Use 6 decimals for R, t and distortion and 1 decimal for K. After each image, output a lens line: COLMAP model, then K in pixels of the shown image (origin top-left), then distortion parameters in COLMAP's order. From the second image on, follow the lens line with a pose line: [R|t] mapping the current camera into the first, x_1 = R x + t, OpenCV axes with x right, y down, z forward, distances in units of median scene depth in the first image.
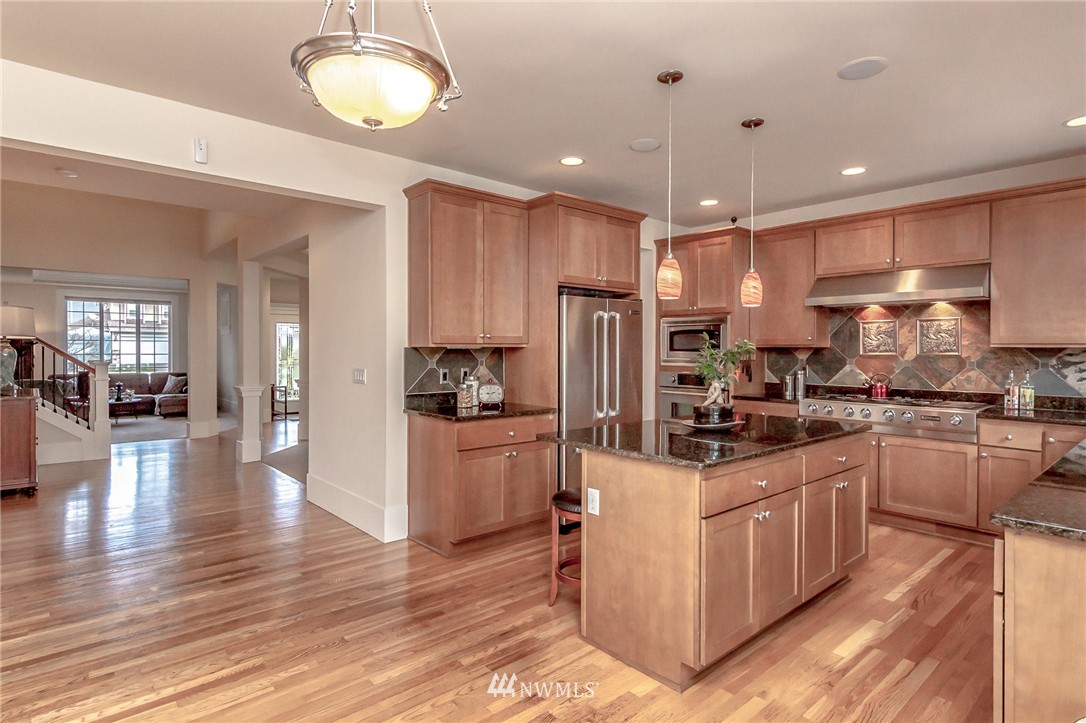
lens RADIAL K [[558.3, 0, 535.7], [0, 558.3, 352.0], [0, 0, 1]] dist [0.001702, -0.000062]
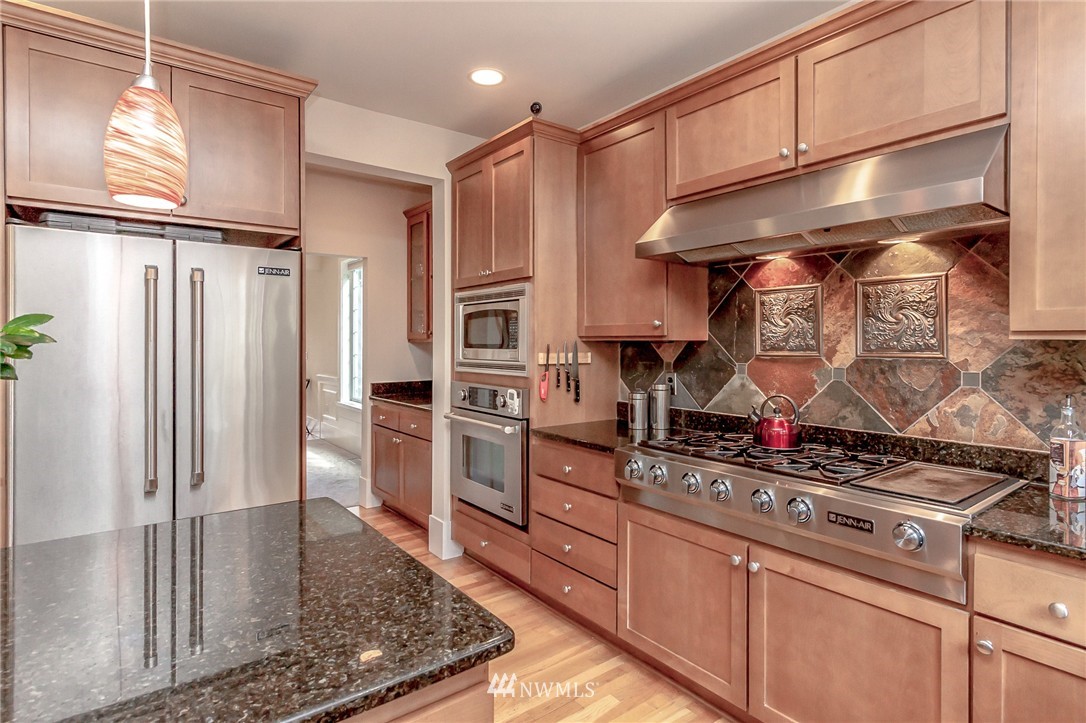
lens RADIAL K [[558.3, 0, 537.6], [0, 558.3, 342.4], [0, 0, 1]] dist [0.001702, -0.000062]
pose [[0.998312, -0.001488, -0.058068, 0.448398], [0.001252, 0.999991, -0.004097, -0.005391], [0.058073, 0.004017, 0.998304, 0.522912]]
